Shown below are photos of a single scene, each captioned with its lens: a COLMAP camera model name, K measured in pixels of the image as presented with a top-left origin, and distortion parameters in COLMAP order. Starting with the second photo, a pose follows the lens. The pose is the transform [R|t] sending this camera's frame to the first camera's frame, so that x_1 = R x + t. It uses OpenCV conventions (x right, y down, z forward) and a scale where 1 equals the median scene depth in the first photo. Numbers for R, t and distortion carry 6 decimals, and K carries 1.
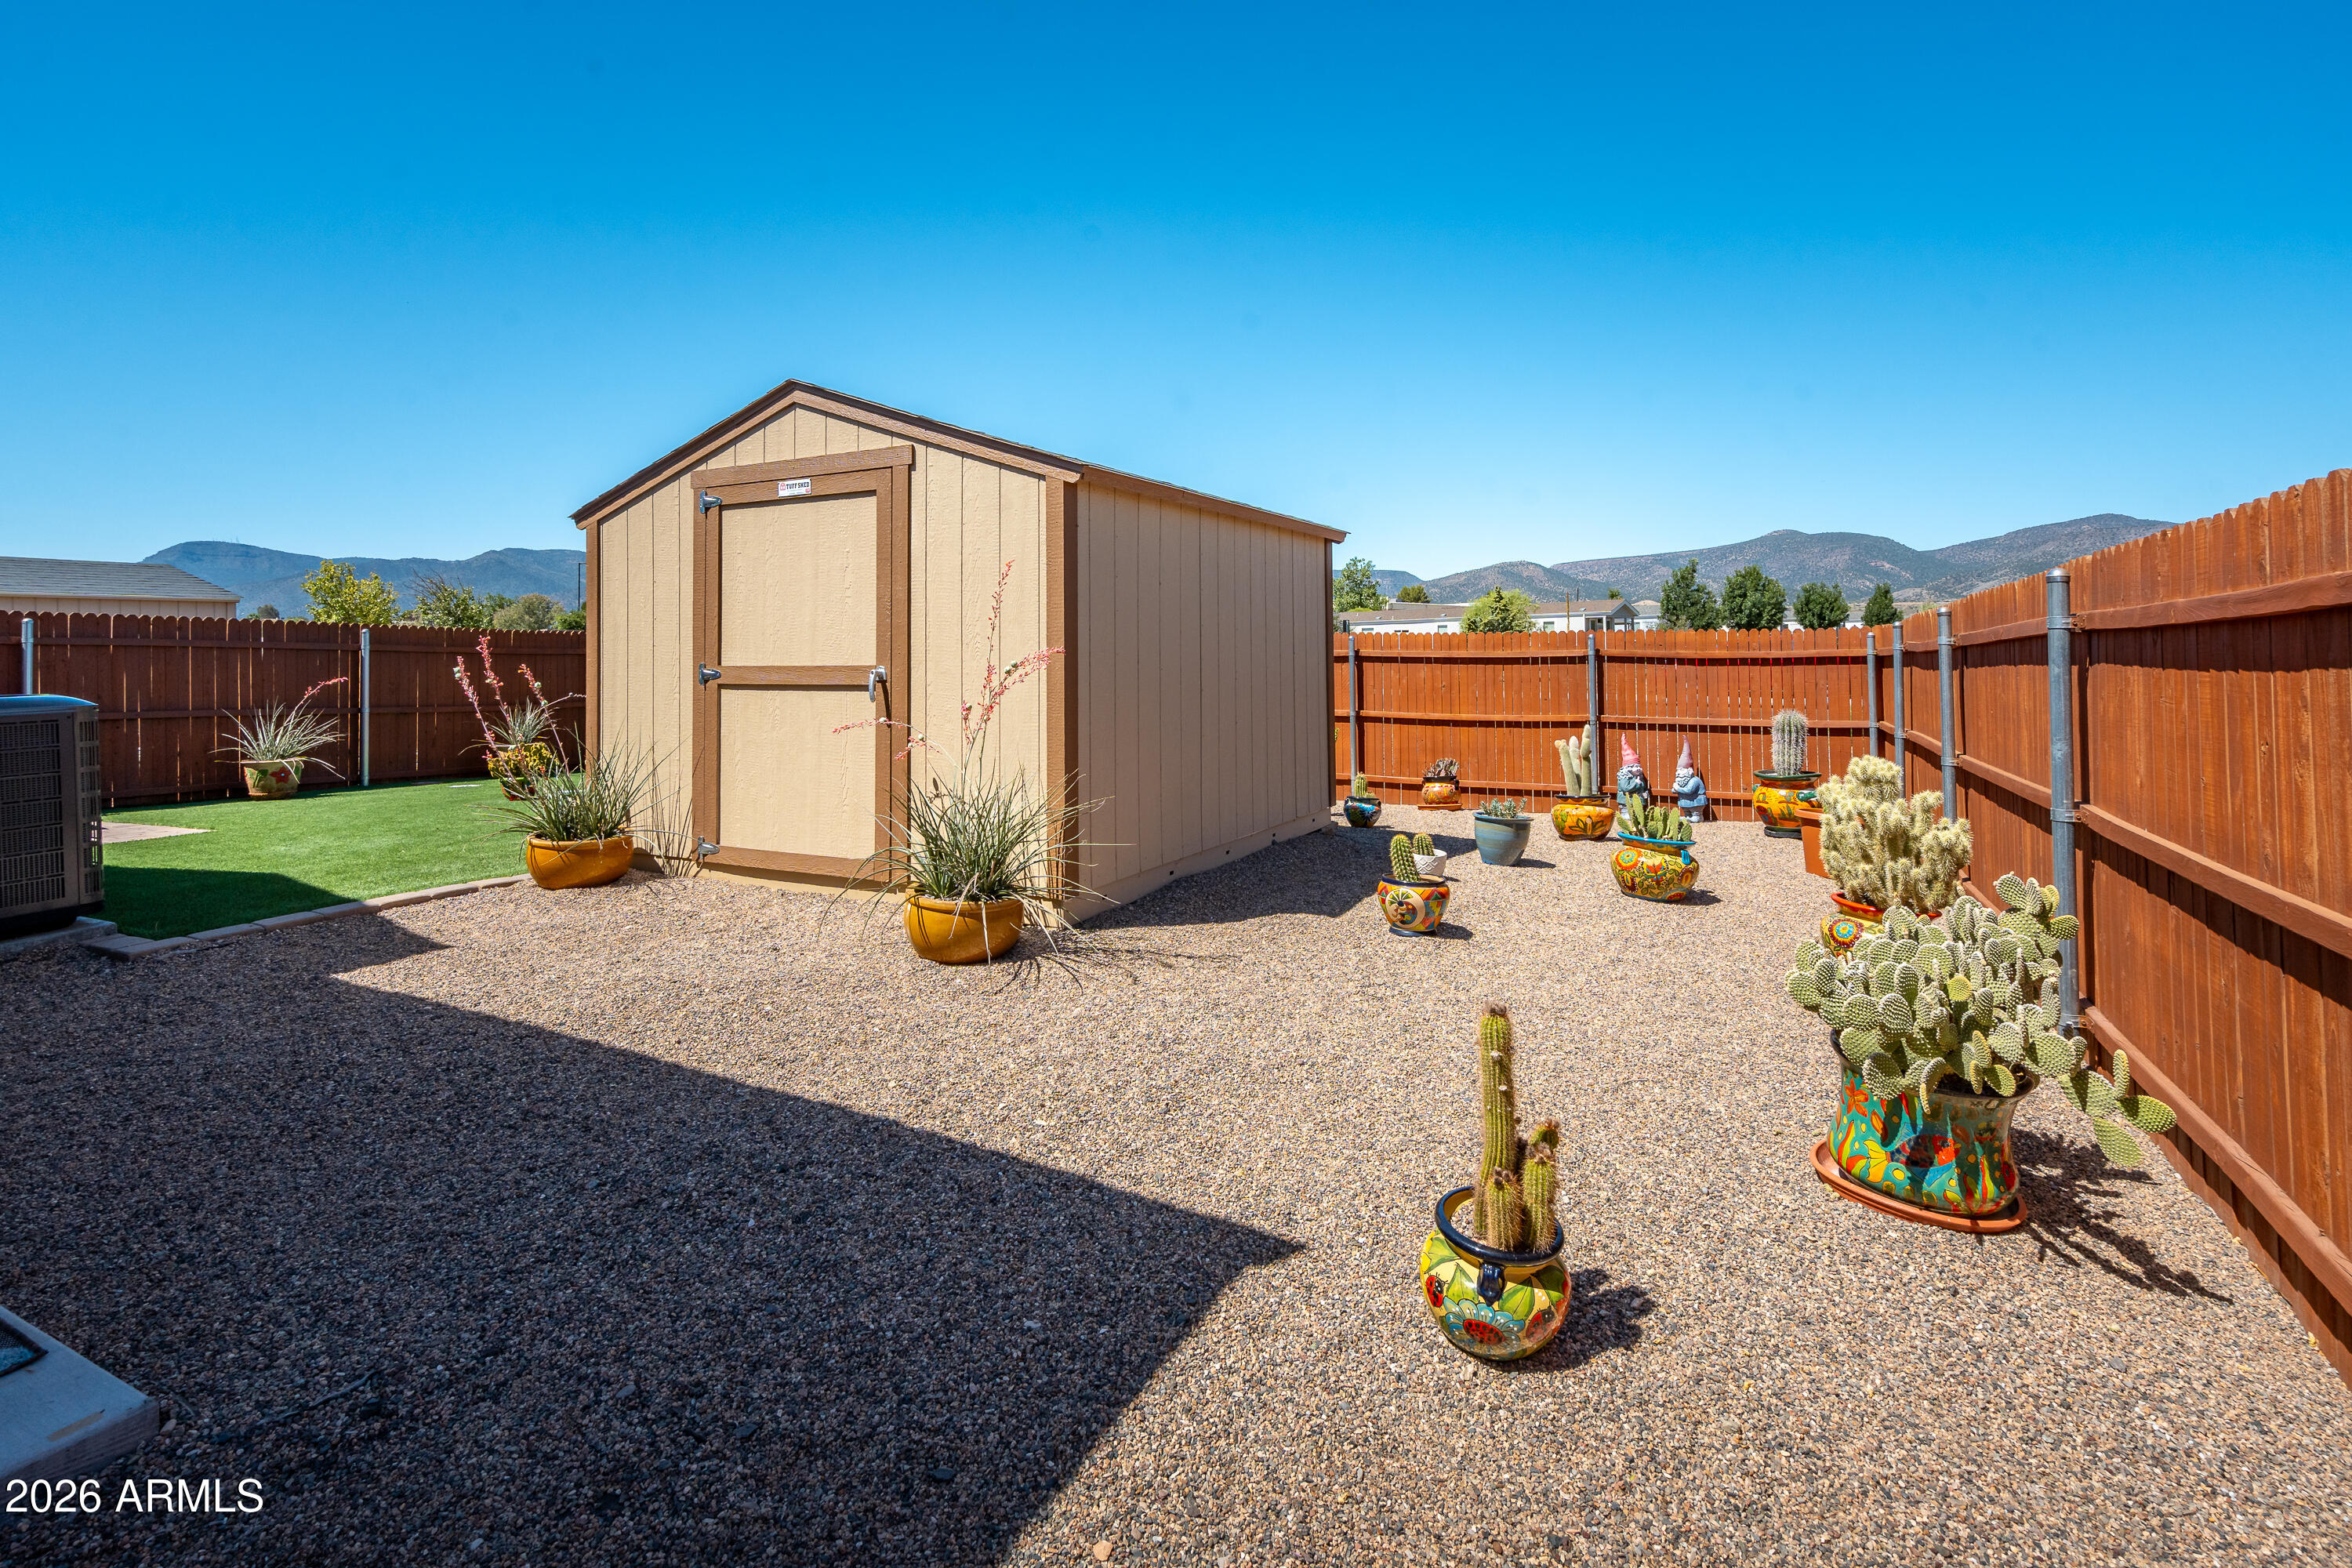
lens RADIAL K [[1106.2, 0, 1217.0], [0, 1106.2, 646.9], [0, 0, 1]] dist [-0.009645, 0.000993]
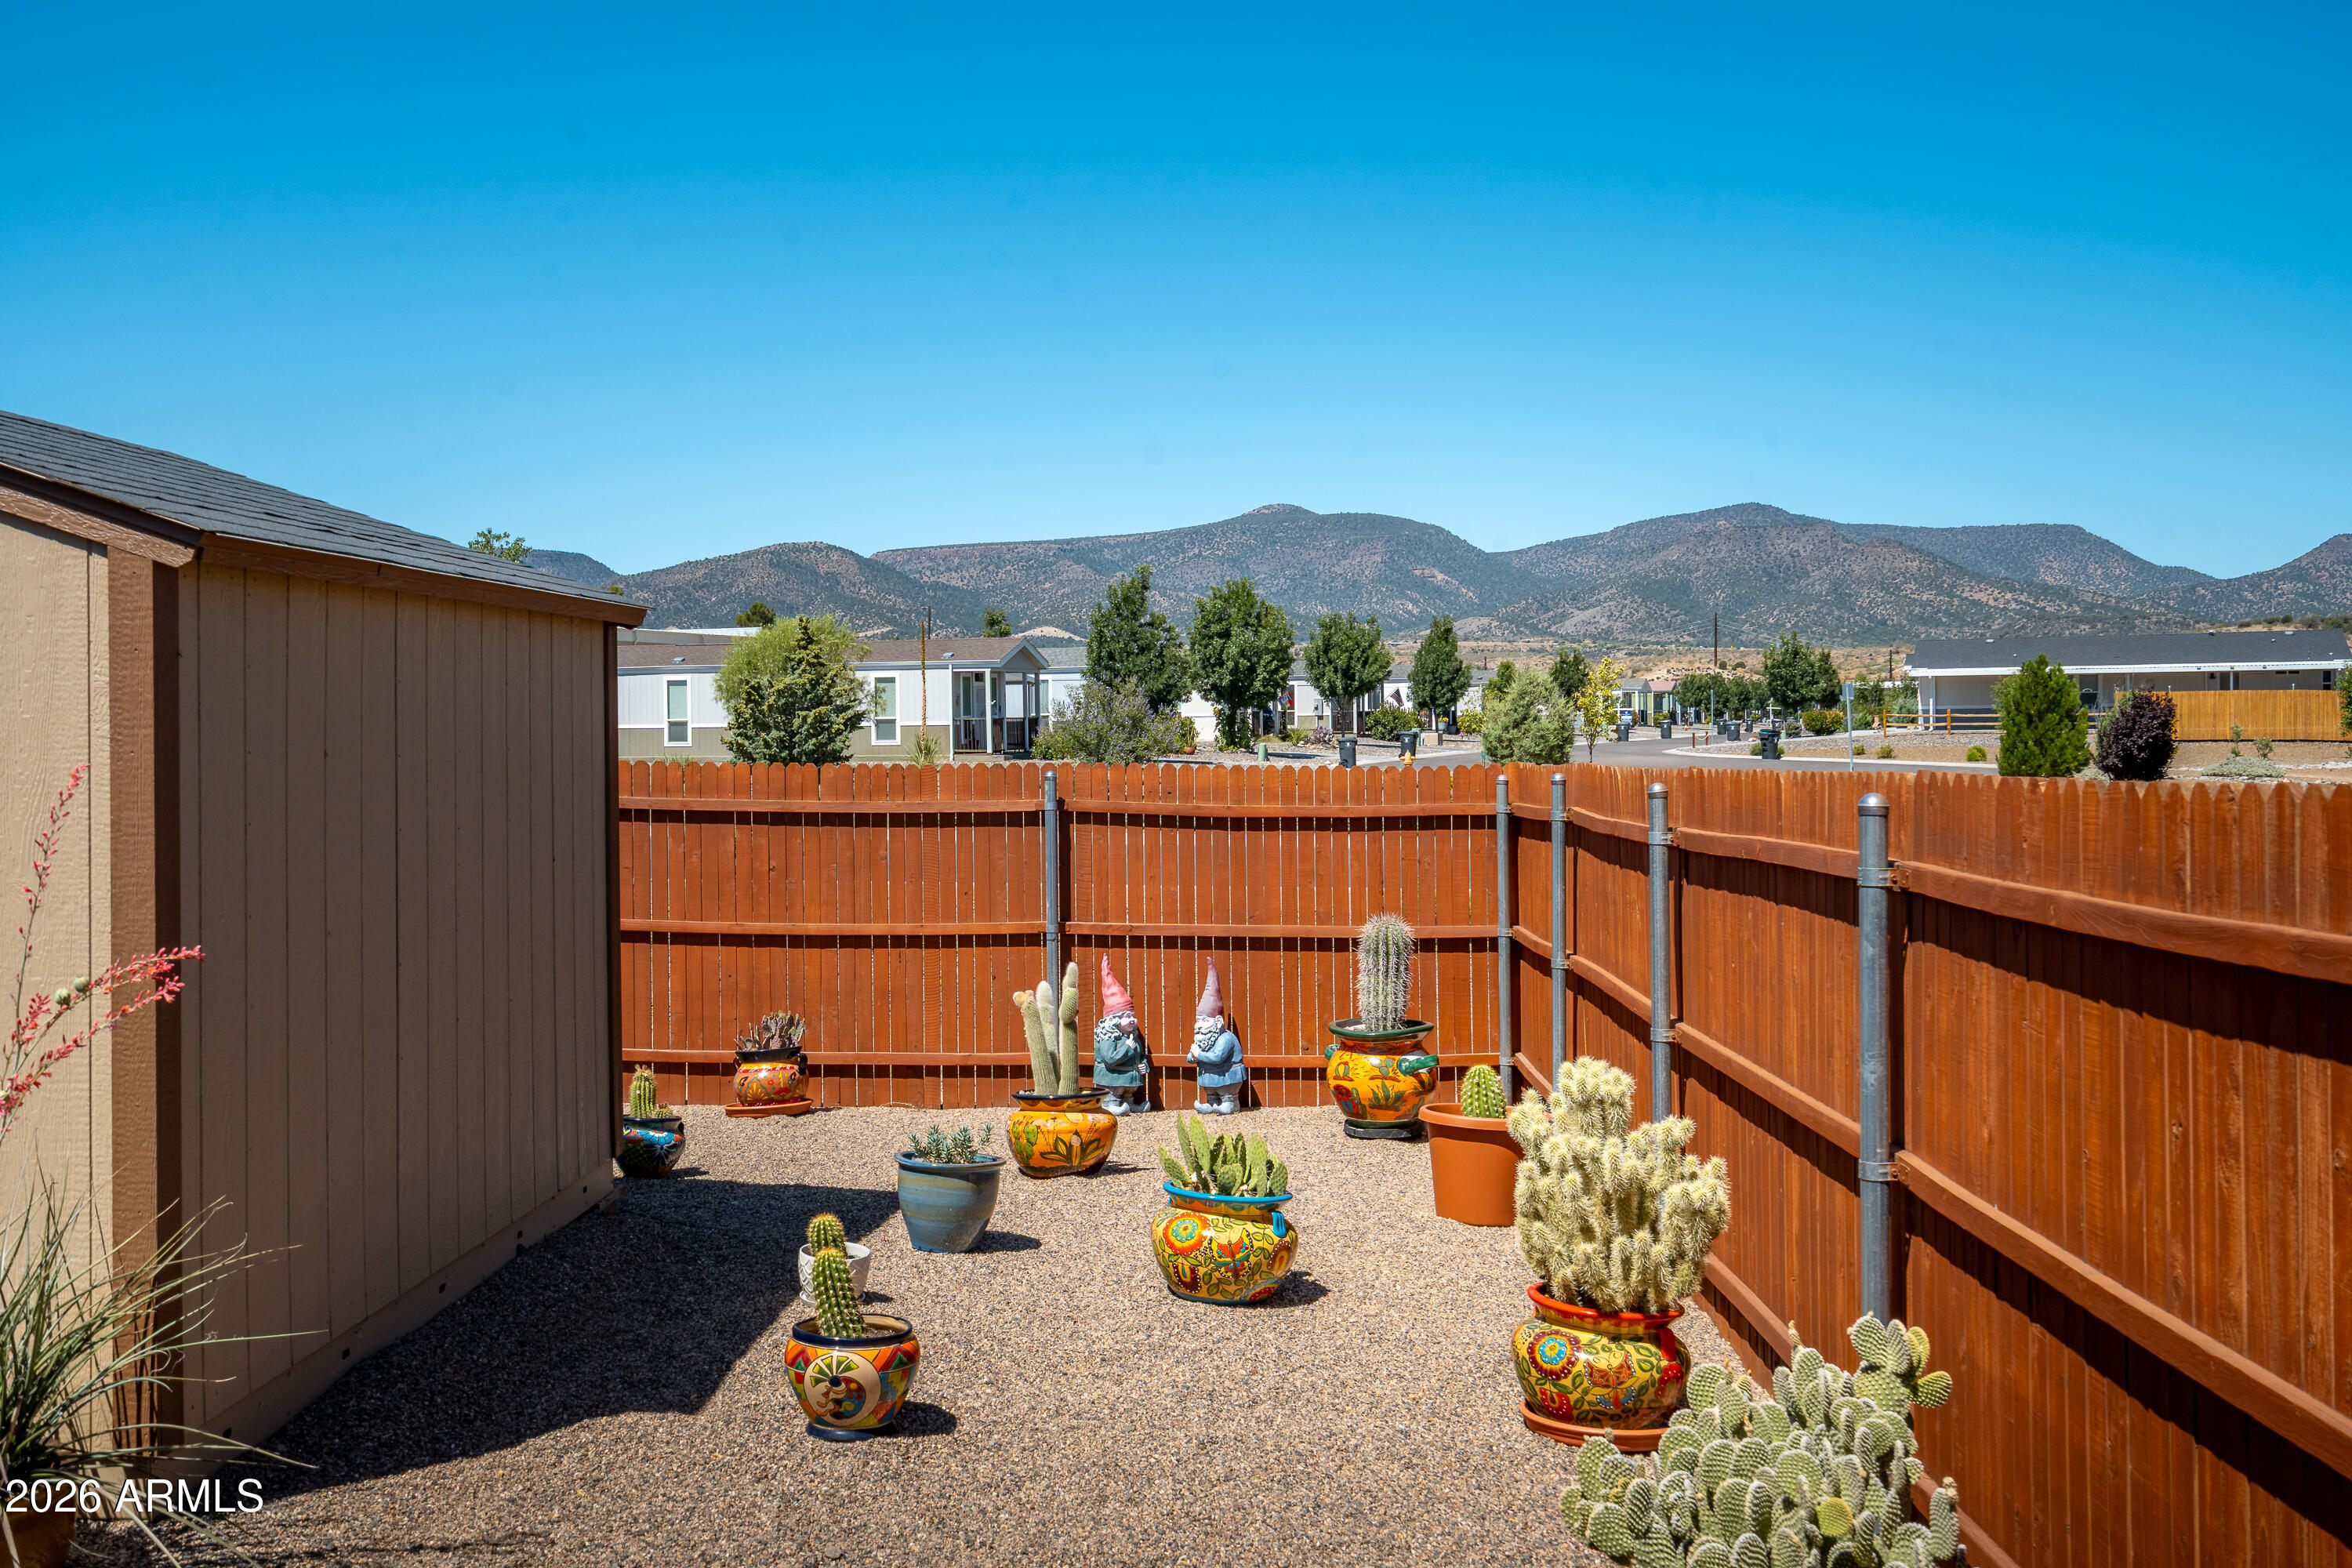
lens RADIAL K [[2237.9, 0, 1150.5], [0, 2237.9, 746.3], [0, 0, 1]] dist [-0.014651, 0.000000]
pose [[0.913646, 0.005419, 0.406474, -0.107859], [-0.012019, 0.999834, 0.013685, -0.071652], [-0.406333, -0.017389, 0.913560, -0.025143]]
